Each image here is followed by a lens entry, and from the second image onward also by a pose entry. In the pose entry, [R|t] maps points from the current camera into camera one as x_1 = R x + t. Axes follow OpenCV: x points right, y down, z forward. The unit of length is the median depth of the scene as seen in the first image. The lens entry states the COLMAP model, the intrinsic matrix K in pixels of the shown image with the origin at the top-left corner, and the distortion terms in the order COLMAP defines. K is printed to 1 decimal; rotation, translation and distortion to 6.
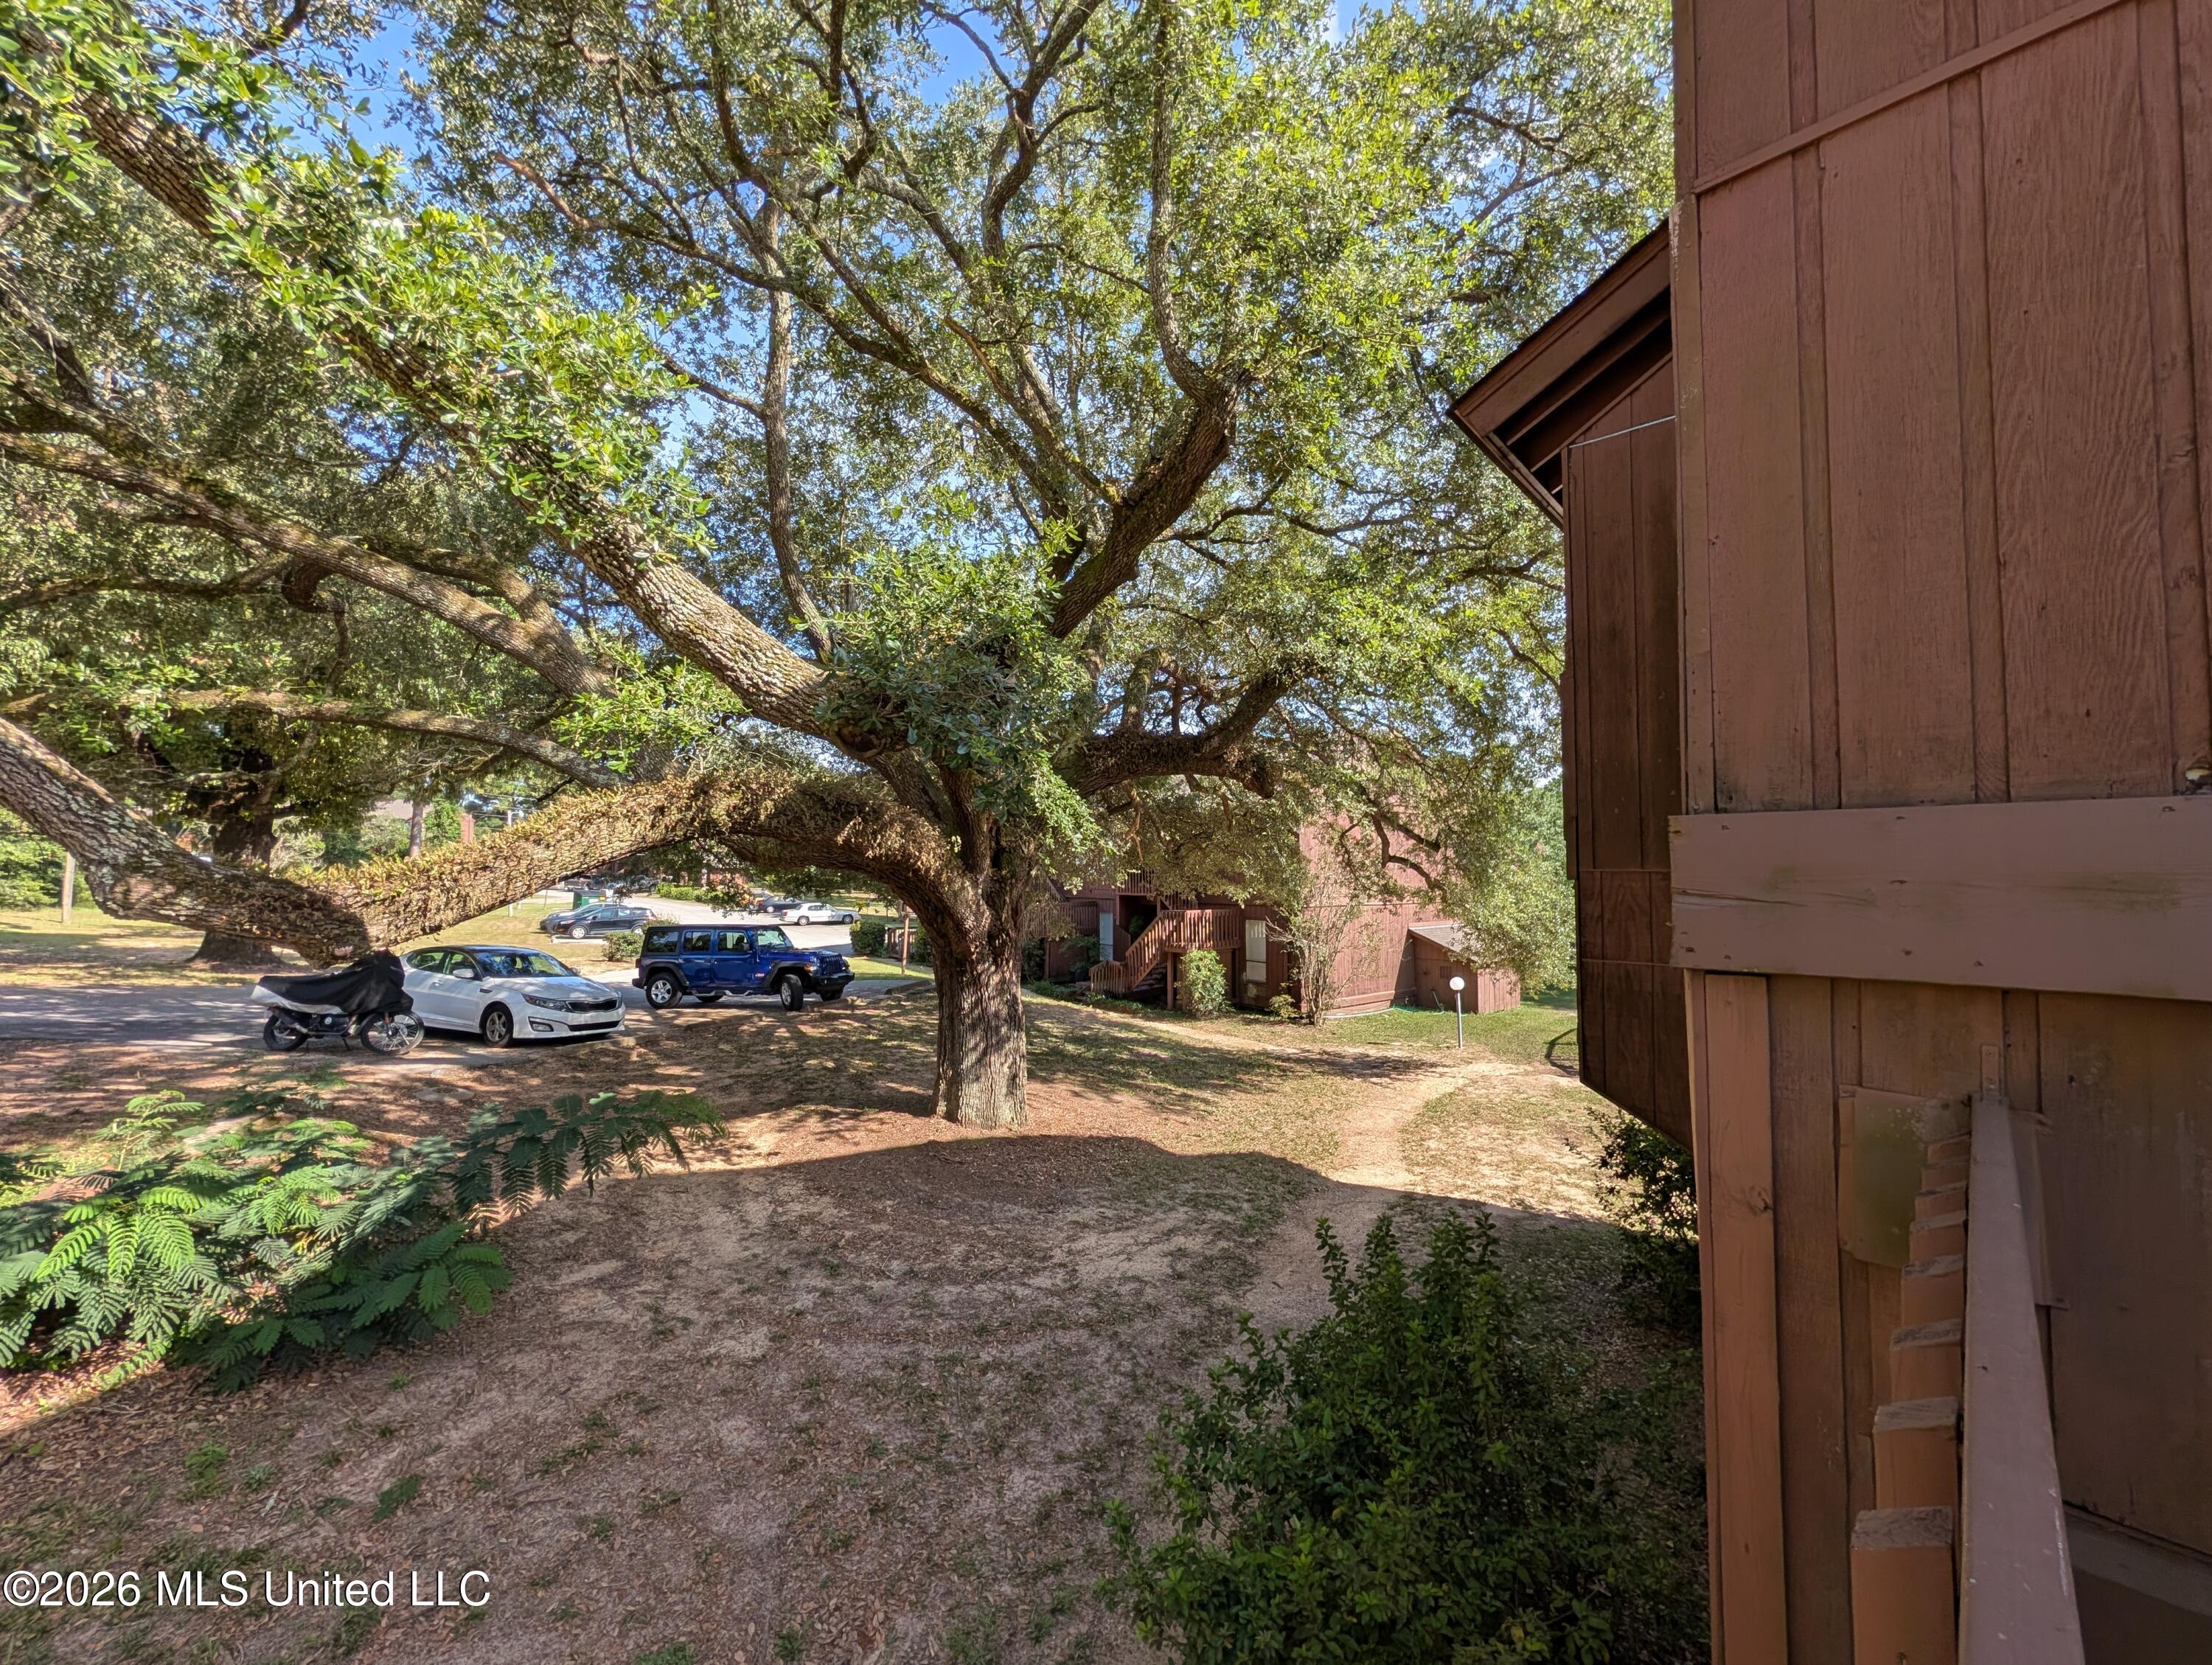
lens RADIAL K [[847.5, 0, 1106.0], [0, 847.5, 832.5], [0, 0, 1]] dist [-0.002460, 0.000079]
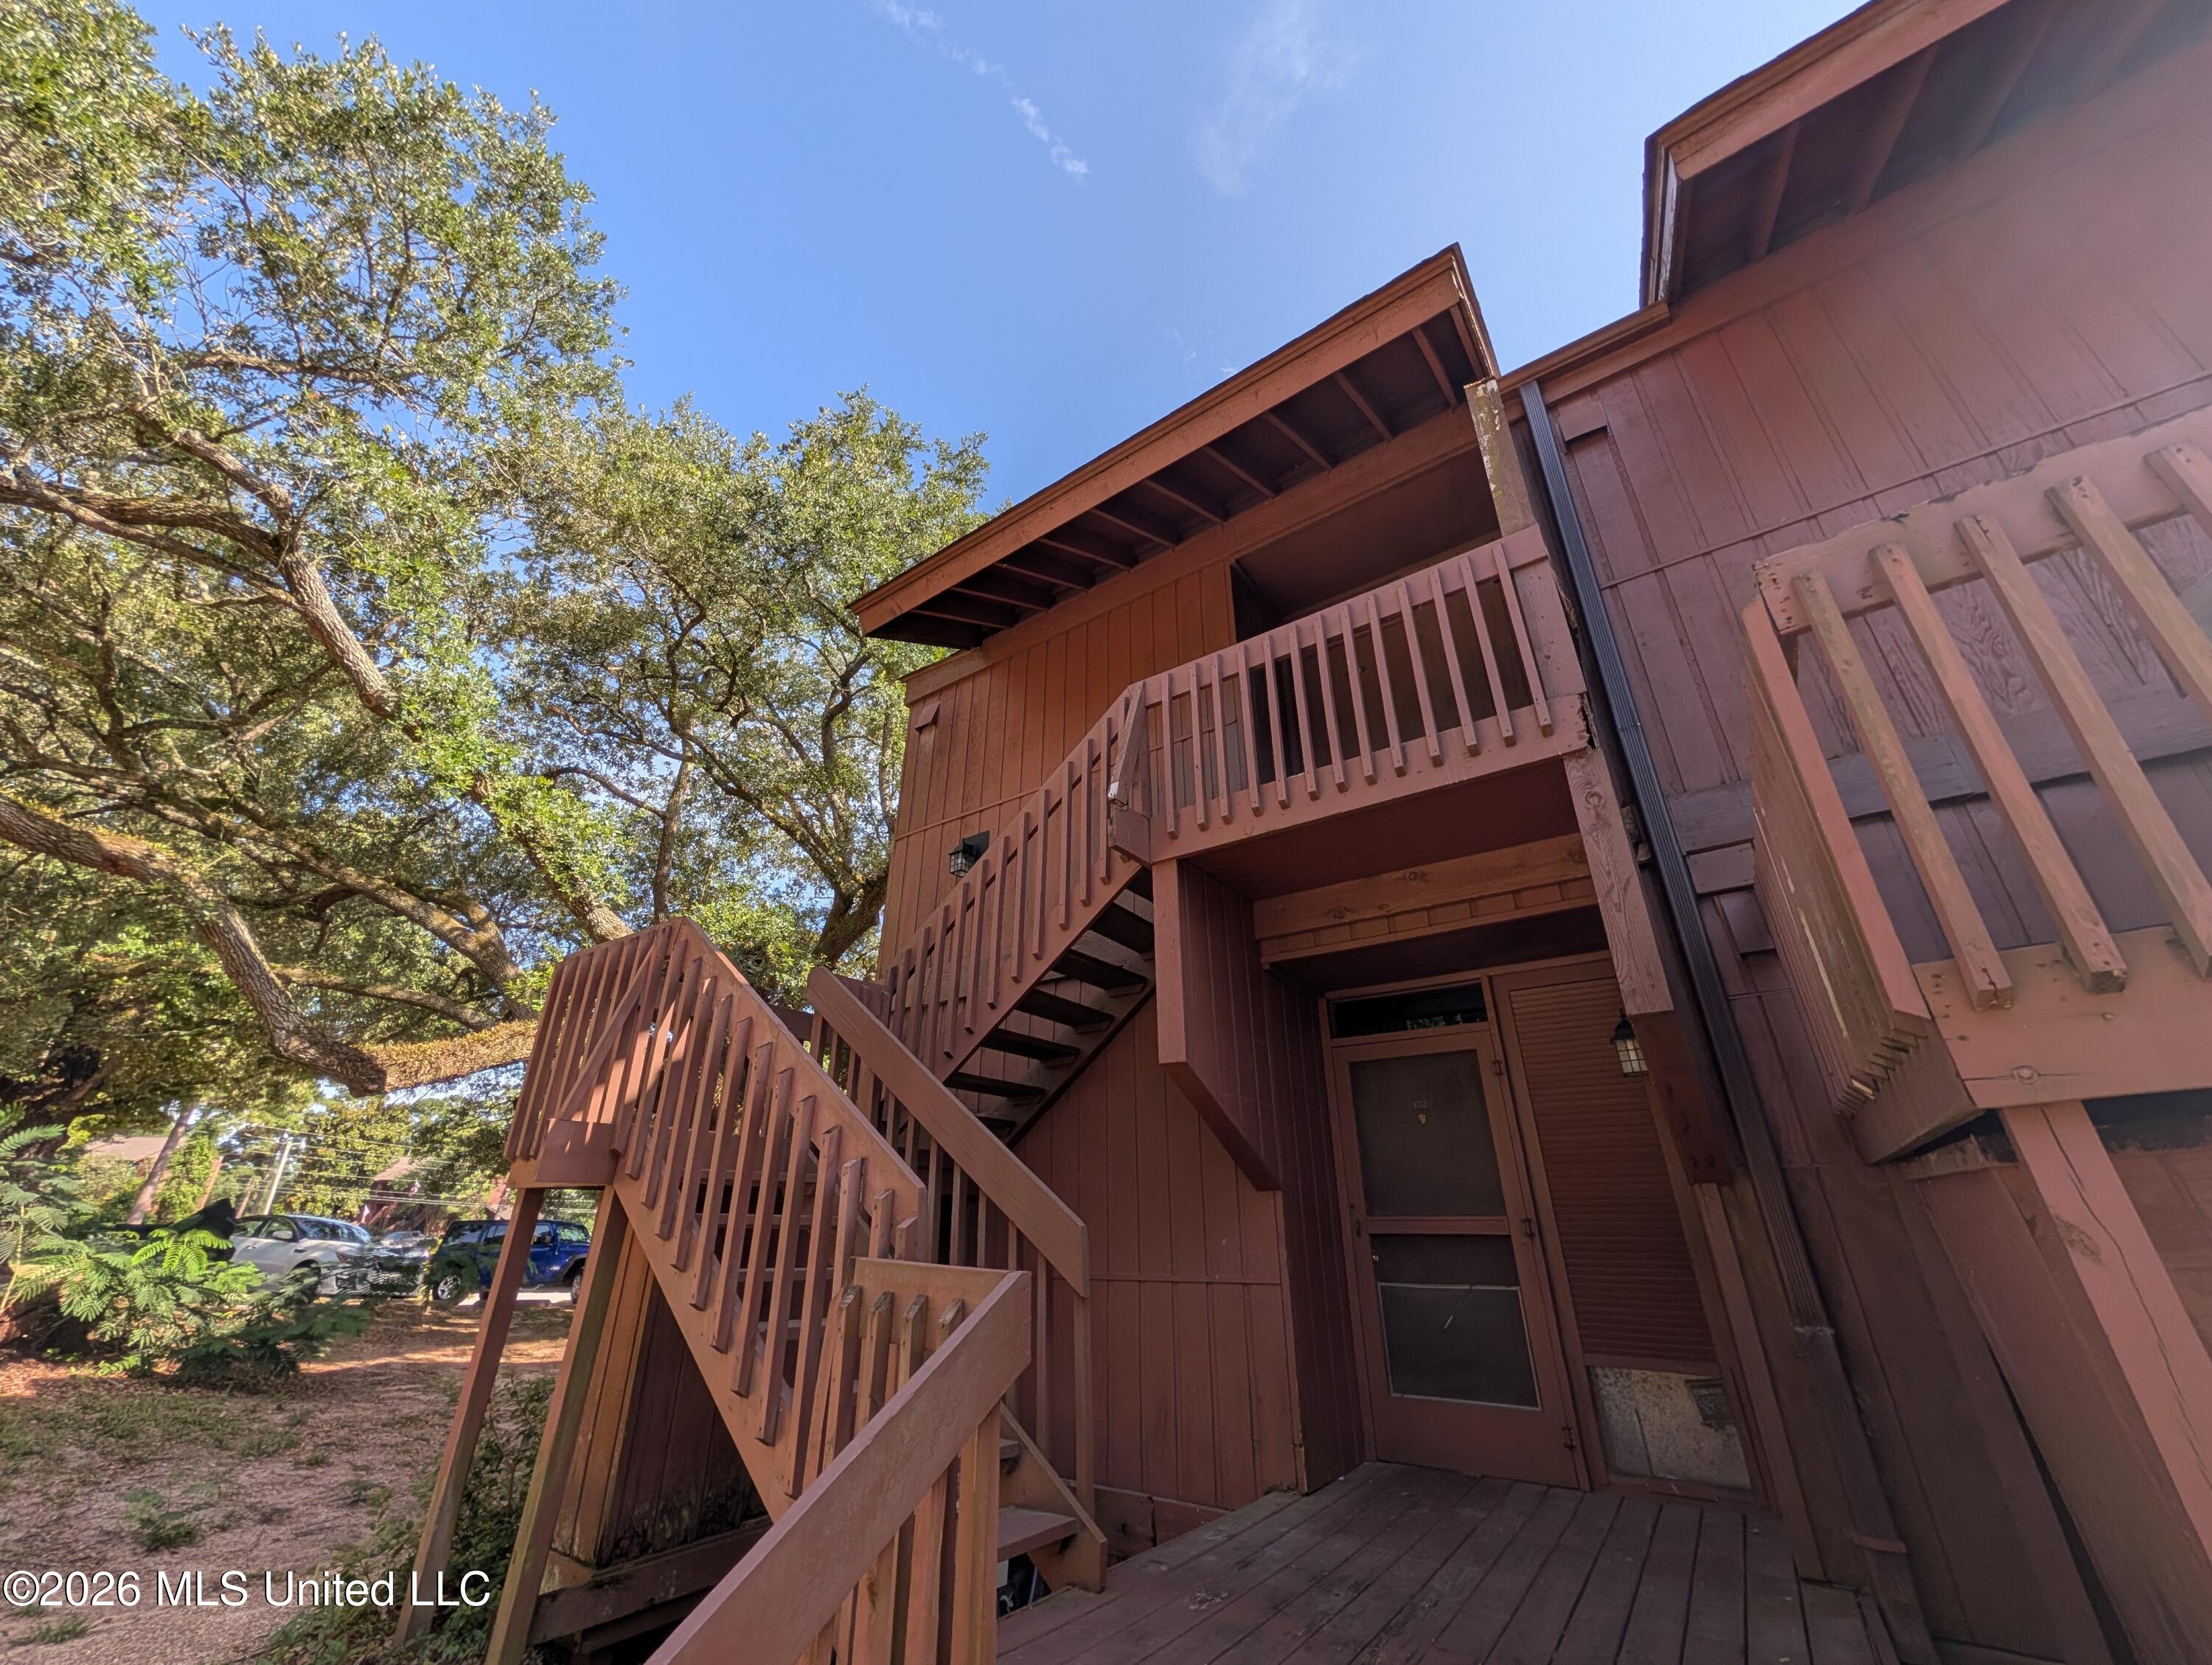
lens RADIAL K [[847.5, 0, 1106.0], [0, 847.5, 832.5], [0, 0, 1]] dist [-0.002460, 0.000079]
pose [[0.990038, 0.060344, 0.127217, 0.249640], [-0.004911, 0.917757, -0.397112, 0.187914], [-0.140718, 0.392531, 0.908910, -0.635371]]
